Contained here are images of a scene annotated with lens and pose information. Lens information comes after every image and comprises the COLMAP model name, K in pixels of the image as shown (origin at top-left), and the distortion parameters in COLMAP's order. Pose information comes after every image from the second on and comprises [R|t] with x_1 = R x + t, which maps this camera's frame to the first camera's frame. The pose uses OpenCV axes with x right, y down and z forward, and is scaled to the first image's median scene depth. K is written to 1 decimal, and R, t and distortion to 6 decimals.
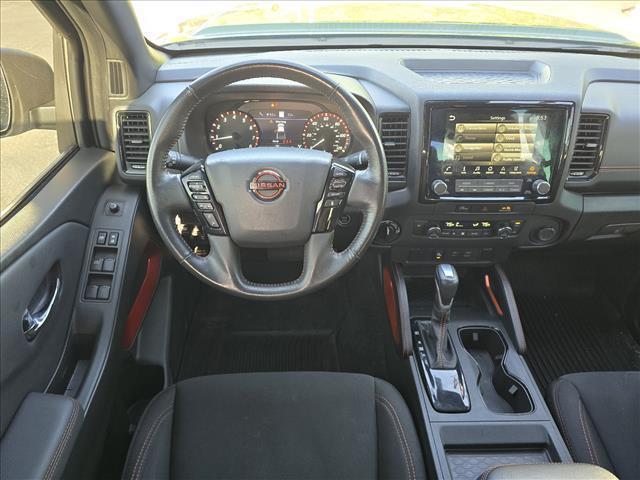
lens RADIAL K [[428.3, 0, 320.0], [0, 428.3, 231.8], [0, 0, 1]] dist [0.067359, -0.091873]
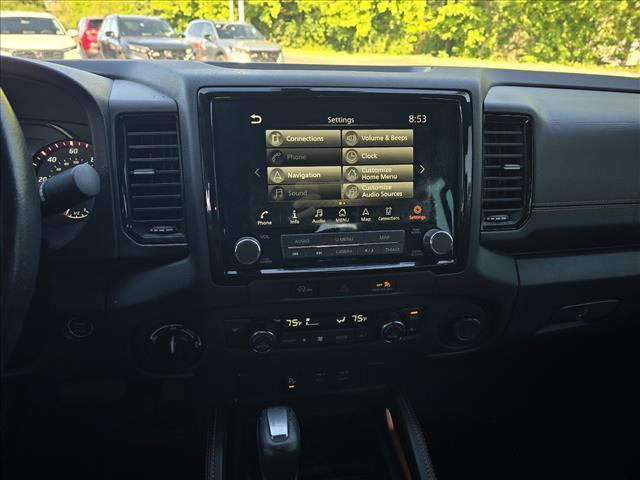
lens RADIAL K [[428.3, 0, 320.0], [0, 428.3, 231.8], [0, 0, 1]] dist [0.067359, -0.091873]
pose [[0.992461, -0.045604, 0.113764, 0.303883], [0.071935, 0.968249, -0.239413, 0.003819], [-0.099234, 0.245791, 0.964230, 0.491597]]
